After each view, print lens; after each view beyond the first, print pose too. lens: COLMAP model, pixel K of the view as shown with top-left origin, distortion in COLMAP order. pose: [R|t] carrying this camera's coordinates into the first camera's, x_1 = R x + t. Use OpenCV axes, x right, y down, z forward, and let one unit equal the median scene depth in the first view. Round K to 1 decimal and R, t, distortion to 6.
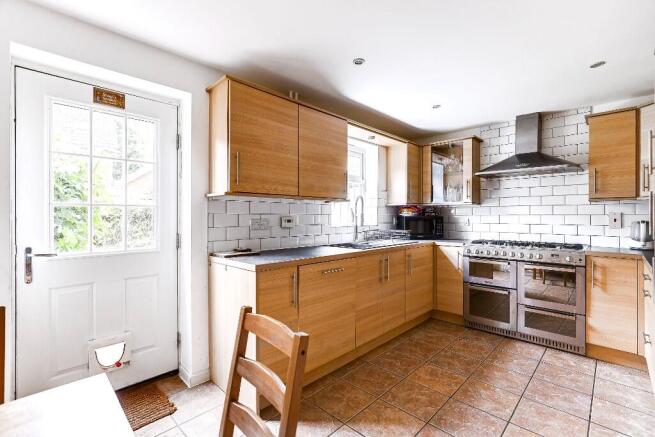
lens RADIAL K [[295.9, 0, 327.5], [0, 295.9, 218.5], [0, 0, 1]] dist [0.000435, 0.000094]
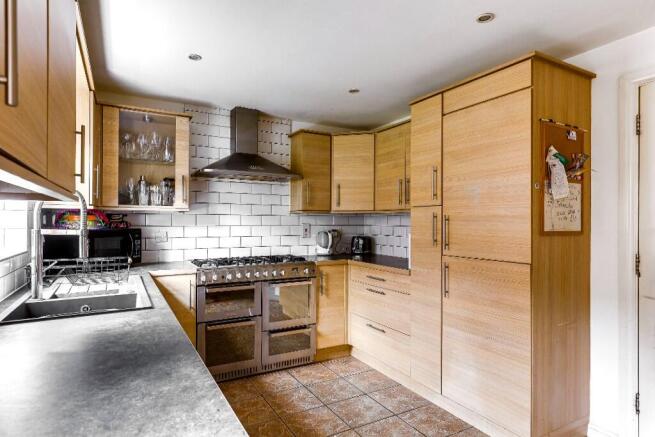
lens RADIAL K [[369.3, 0, 327.5], [0, 369.3, 218.5], [0, 0, 1]] dist [-0.047804, 0.000034]
pose [[0.283462, 0.006894, 0.958959, -0.315088], [0.003589, 0.999960, -0.008249, -0.026580], [-0.958977, 0.005780, 0.283426, 0.534990]]
